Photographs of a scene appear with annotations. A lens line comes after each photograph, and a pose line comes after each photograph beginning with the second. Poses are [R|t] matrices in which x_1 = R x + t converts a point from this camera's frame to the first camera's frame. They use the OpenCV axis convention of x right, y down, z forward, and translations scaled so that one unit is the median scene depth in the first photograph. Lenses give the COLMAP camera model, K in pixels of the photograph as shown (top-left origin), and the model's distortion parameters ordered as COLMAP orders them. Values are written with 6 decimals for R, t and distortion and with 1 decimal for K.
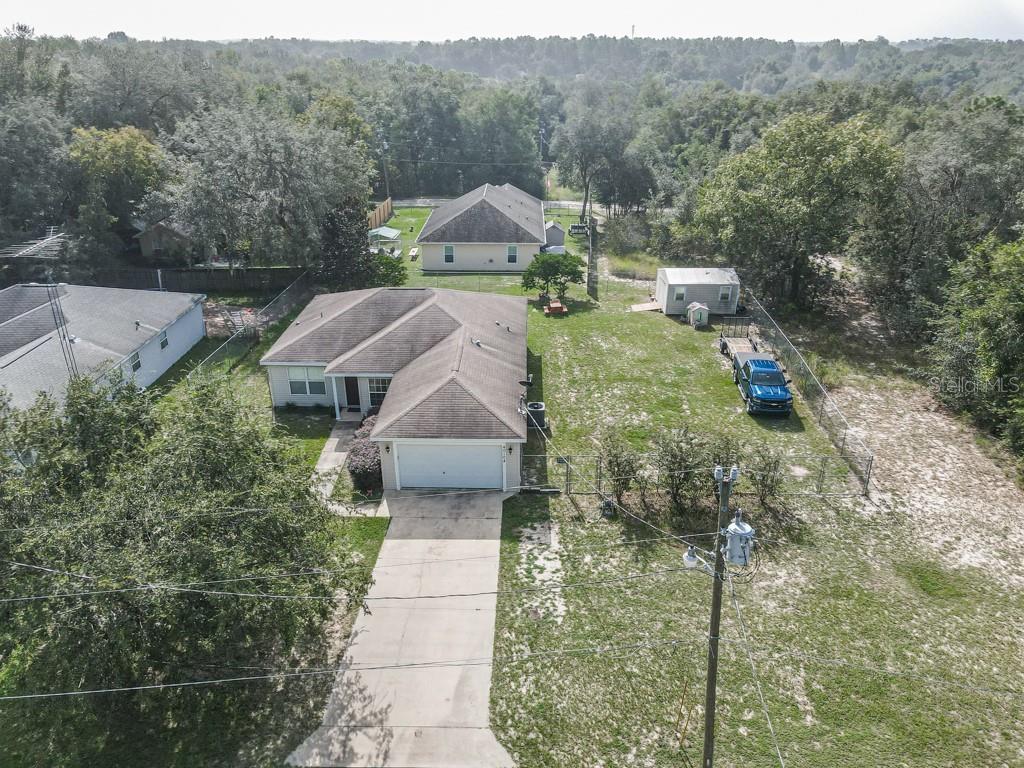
lens RADIAL K [[750.2, 0, 512.0], [0, 750.2, 384.0], [0, 0, 1]] dist [-0.009515, 0.043066]
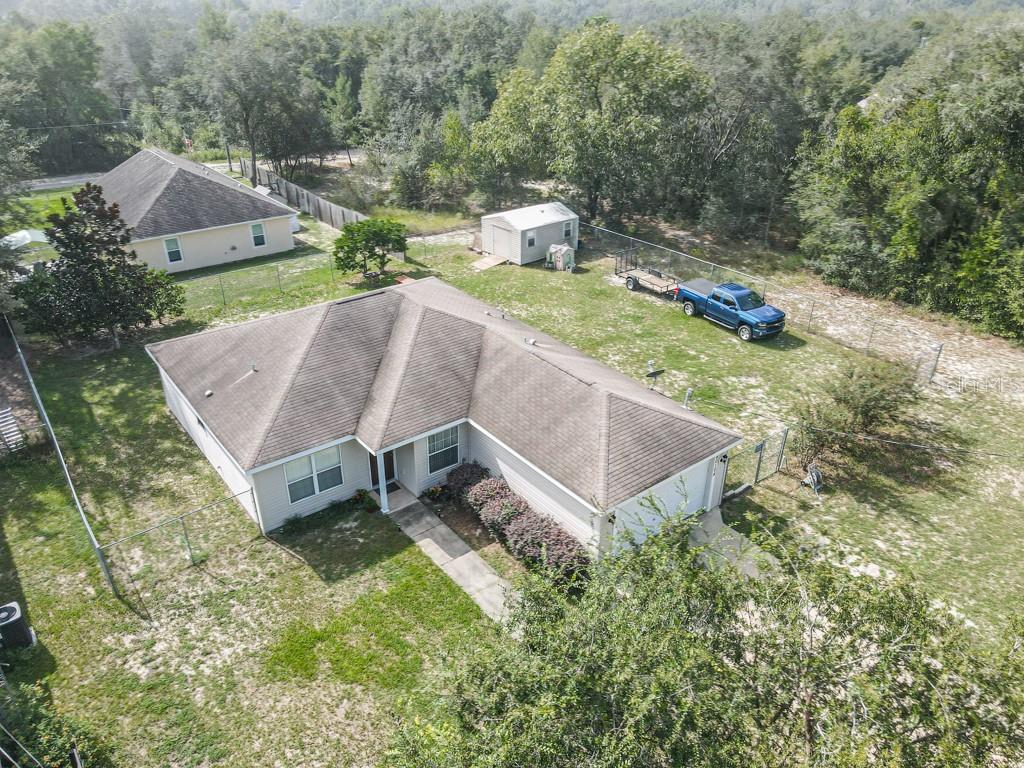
lens RADIAL K [[759.9, 0, 512.0], [0, 759.9, 384.0], [0, 0, 1]] dist [-0.012315, 0.000085]
pose [[0.776241, -0.291127, 0.559192, -0.459336], [0.255260, 0.956170, 0.143464, -0.119908], [-0.576449, 0.031376, 0.816531, 0.374020]]
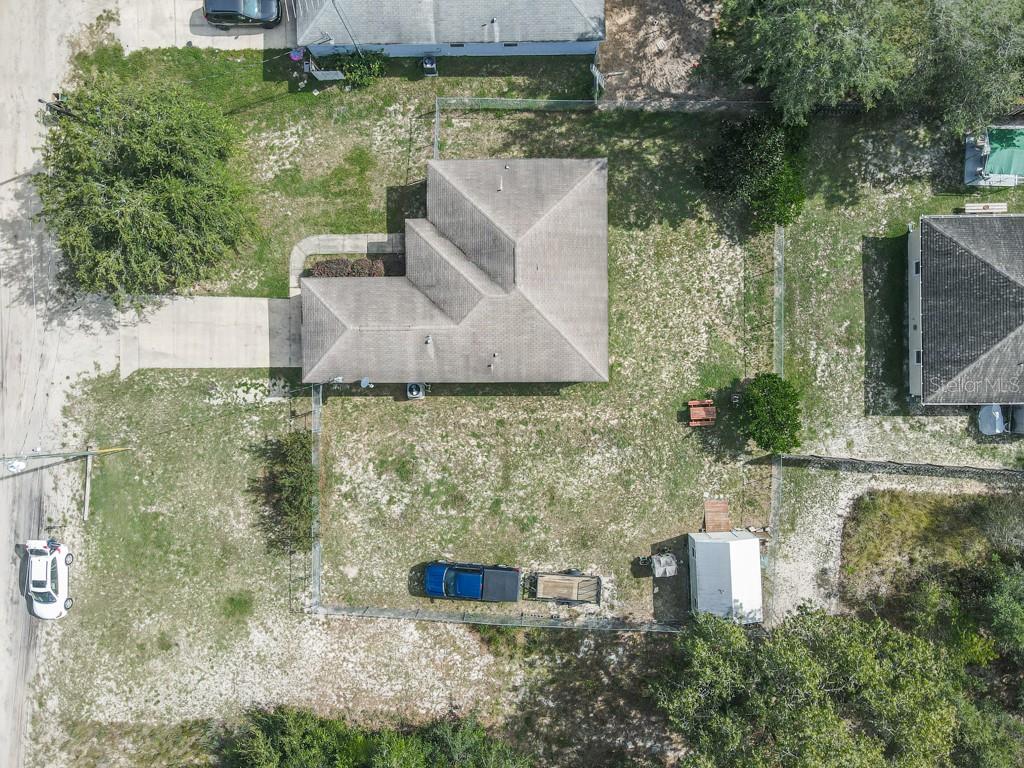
lens RADIAL K [[747.4, 0, 511.8], [0, 747.4, 366.2], [0, 0, 1]] dist [-0.005609, -0.000881]
pose [[0.029025, 0.999578, -0.000706, -0.000866], [-0.404839, 0.012401, 0.914304, -1.113482], [0.913927, -0.026252, 0.405028, 0.595792]]
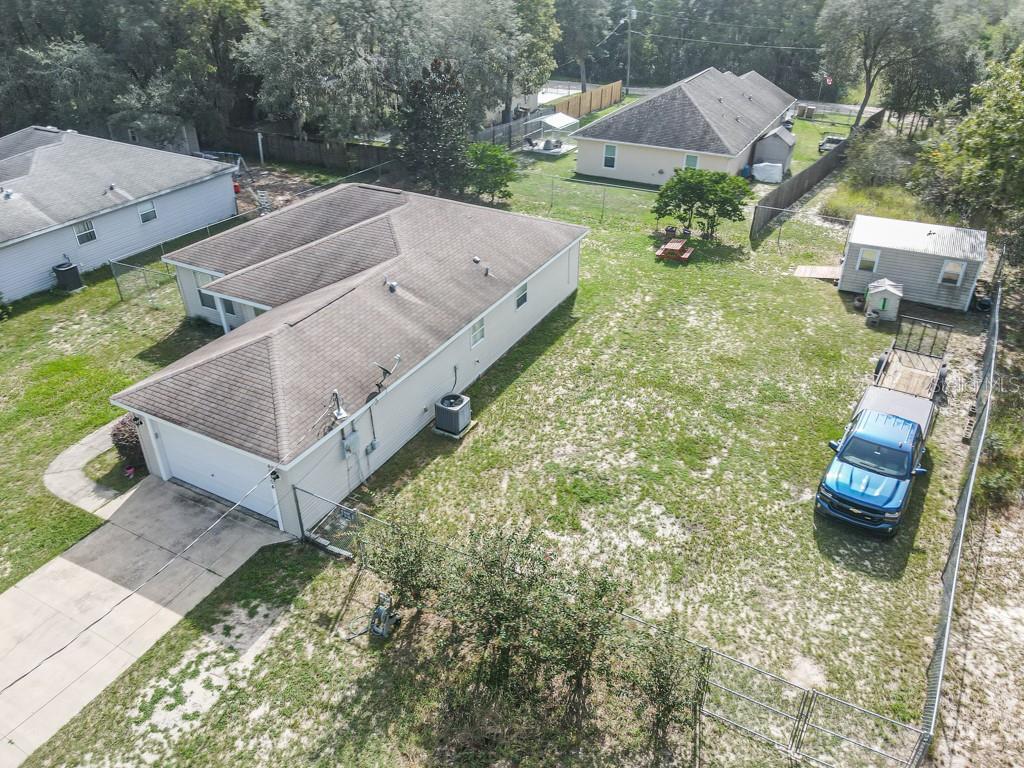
lens RADIAL K [[750.2, 0, 512.0], [0, 750.2, 384.0], [0, 0, 1]] dist [-0.009515, 0.043066]
pose [[0.888863, 0.236412, -0.392469, 0.303801], [-0.184993, 0.968851, 0.164636, -0.092581], [0.419166, -0.073735, 0.904911, 0.415674]]
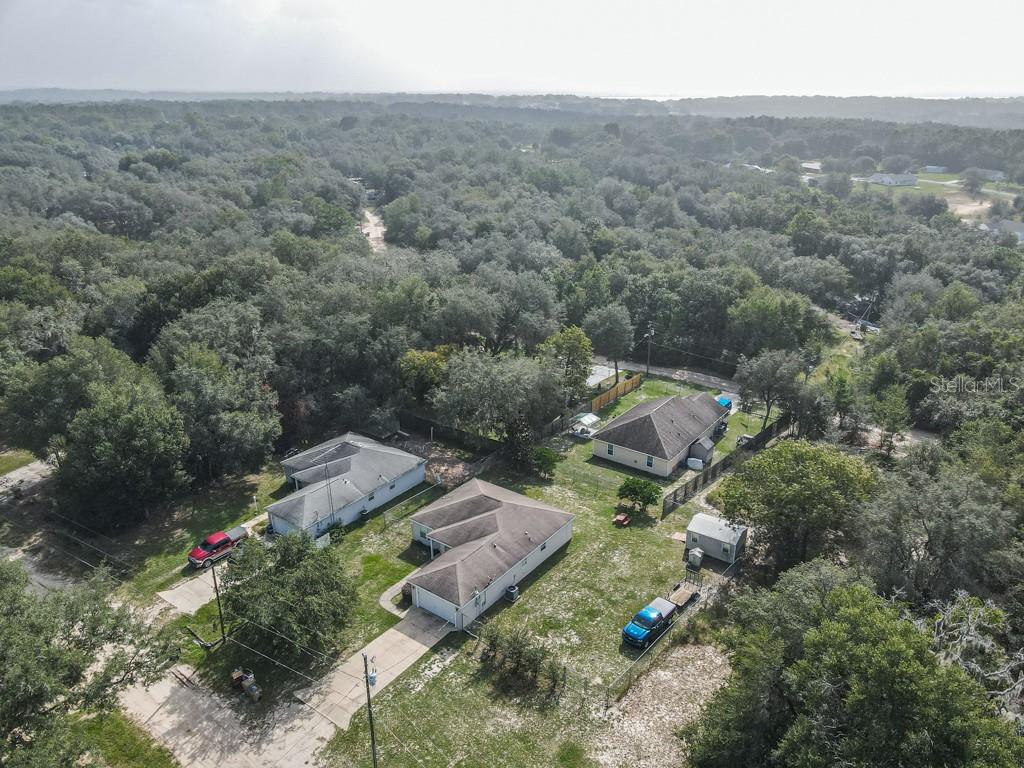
lens RADIAL K [[750.2, 0, 512.0], [0, 750.2, 384.0], [0, 0, 1]] dist [-0.009515, 0.043066]
pose [[0.815044, 0.214317, -0.538304, 0.859510], [-0.243397, 0.969768, 0.017571, -0.459114], [0.525795, 0.116701, 0.842568, -0.575244]]
